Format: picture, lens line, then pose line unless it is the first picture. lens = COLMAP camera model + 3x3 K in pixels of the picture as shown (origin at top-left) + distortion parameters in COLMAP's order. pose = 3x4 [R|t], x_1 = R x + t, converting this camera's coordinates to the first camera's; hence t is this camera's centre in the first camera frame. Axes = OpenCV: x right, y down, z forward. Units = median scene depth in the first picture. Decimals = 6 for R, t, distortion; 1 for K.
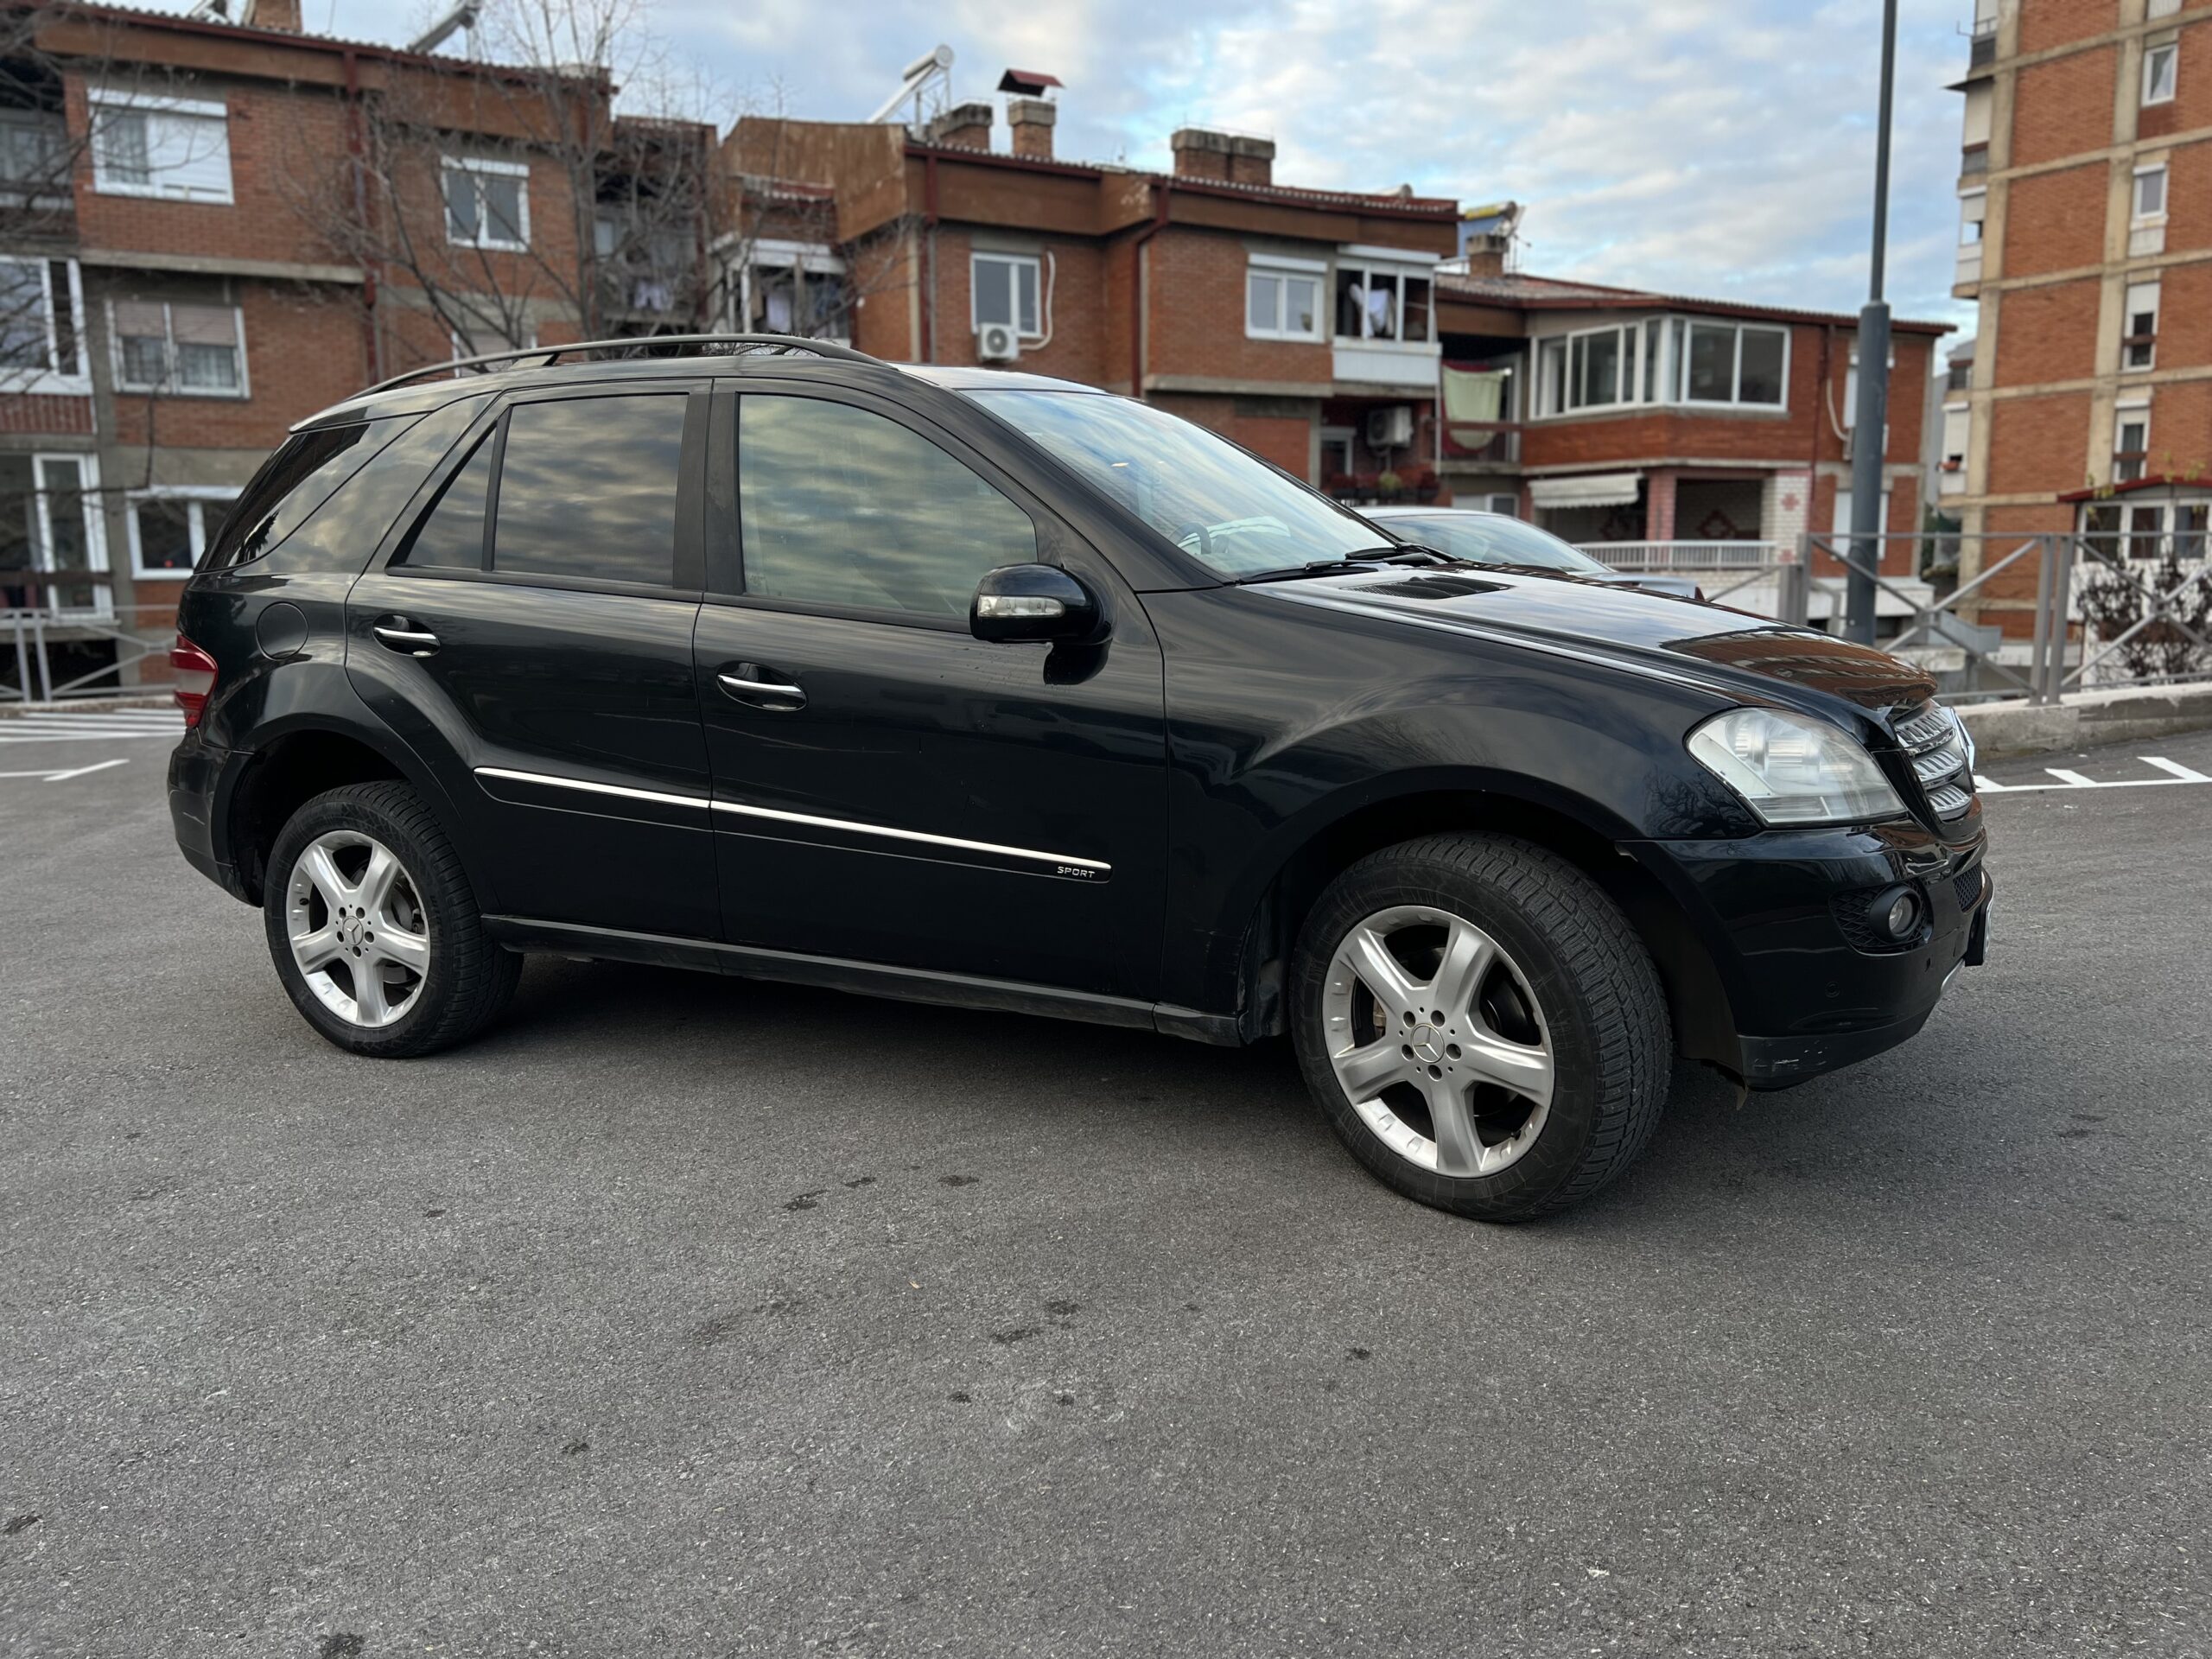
lens RADIAL K [[1713.7, 0, 1106.0], [0, 1713.7, 829.5], [0, 0, 1]] dist [0.054547, -0.061230]
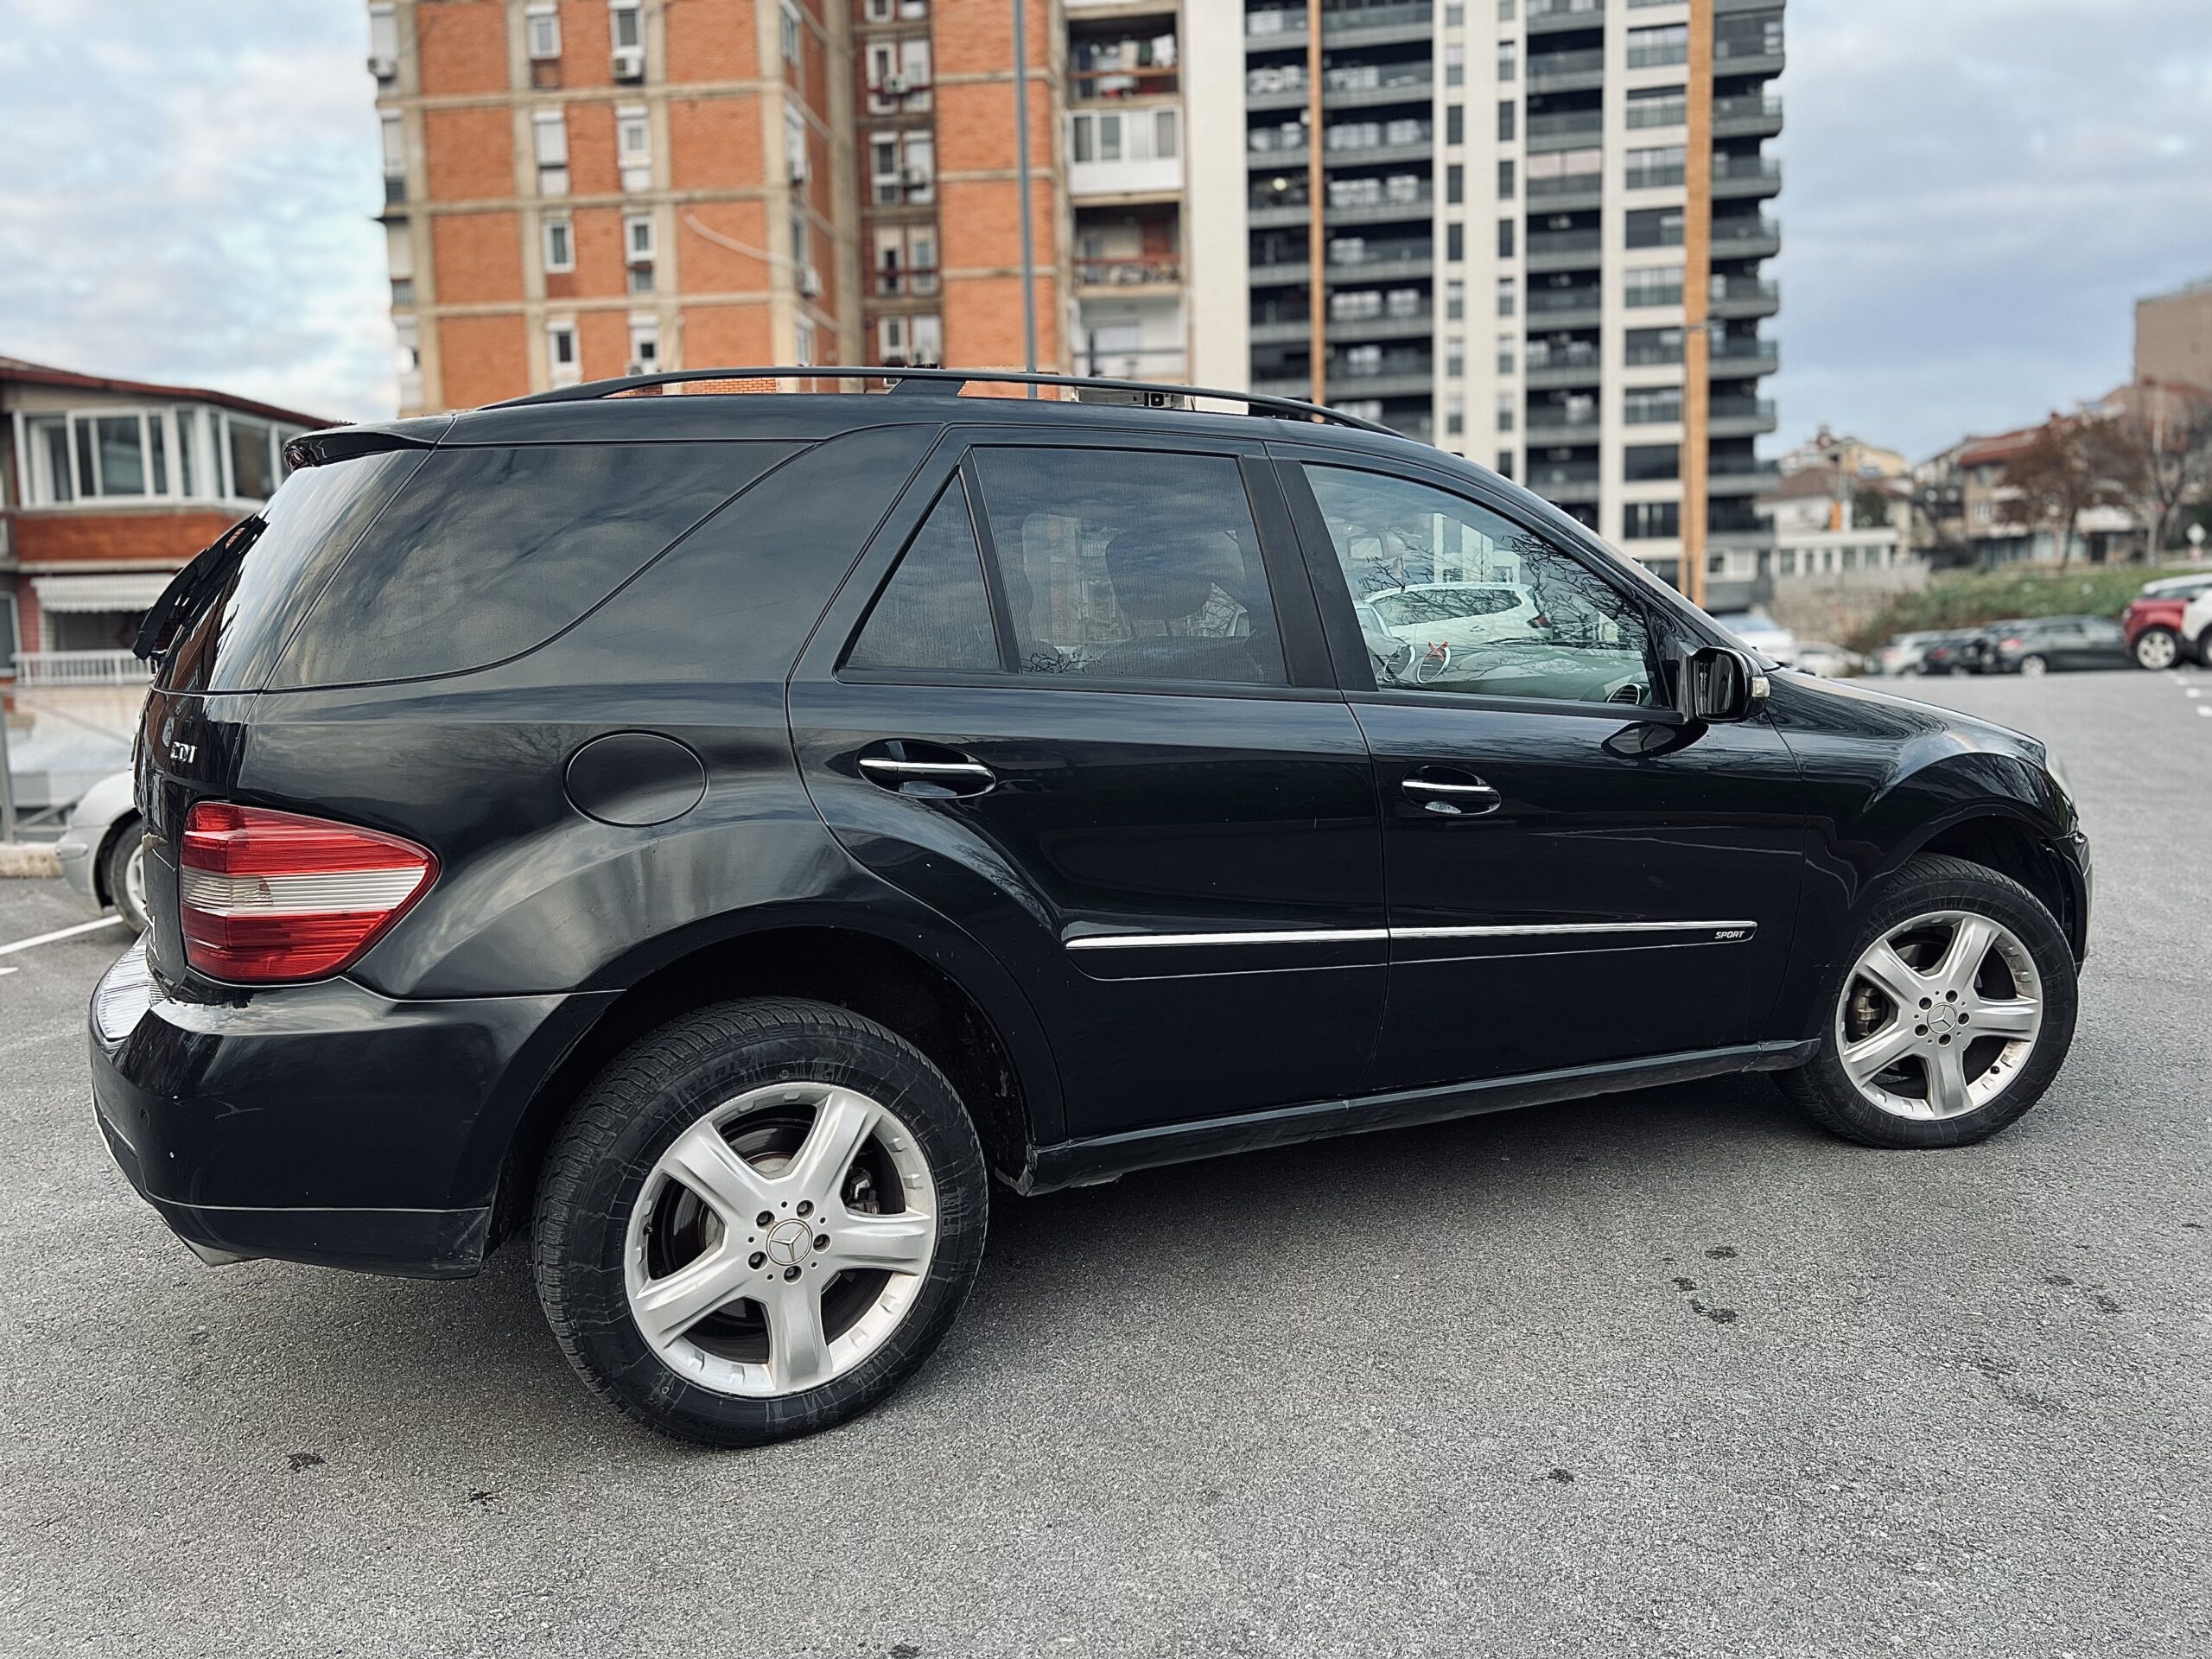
lens RADIAL K [[1713.7, 0, 1106.0], [0, 1713.7, 829.5], [0, 0, 1]] dist [0.054547, -0.061230]
pose [[0.581452, -0.086649, 0.808954, -0.153190], [0.138098, 0.990395, 0.006822, -0.013957], [-0.801775, 0.107748, 0.587833, 0.092413]]
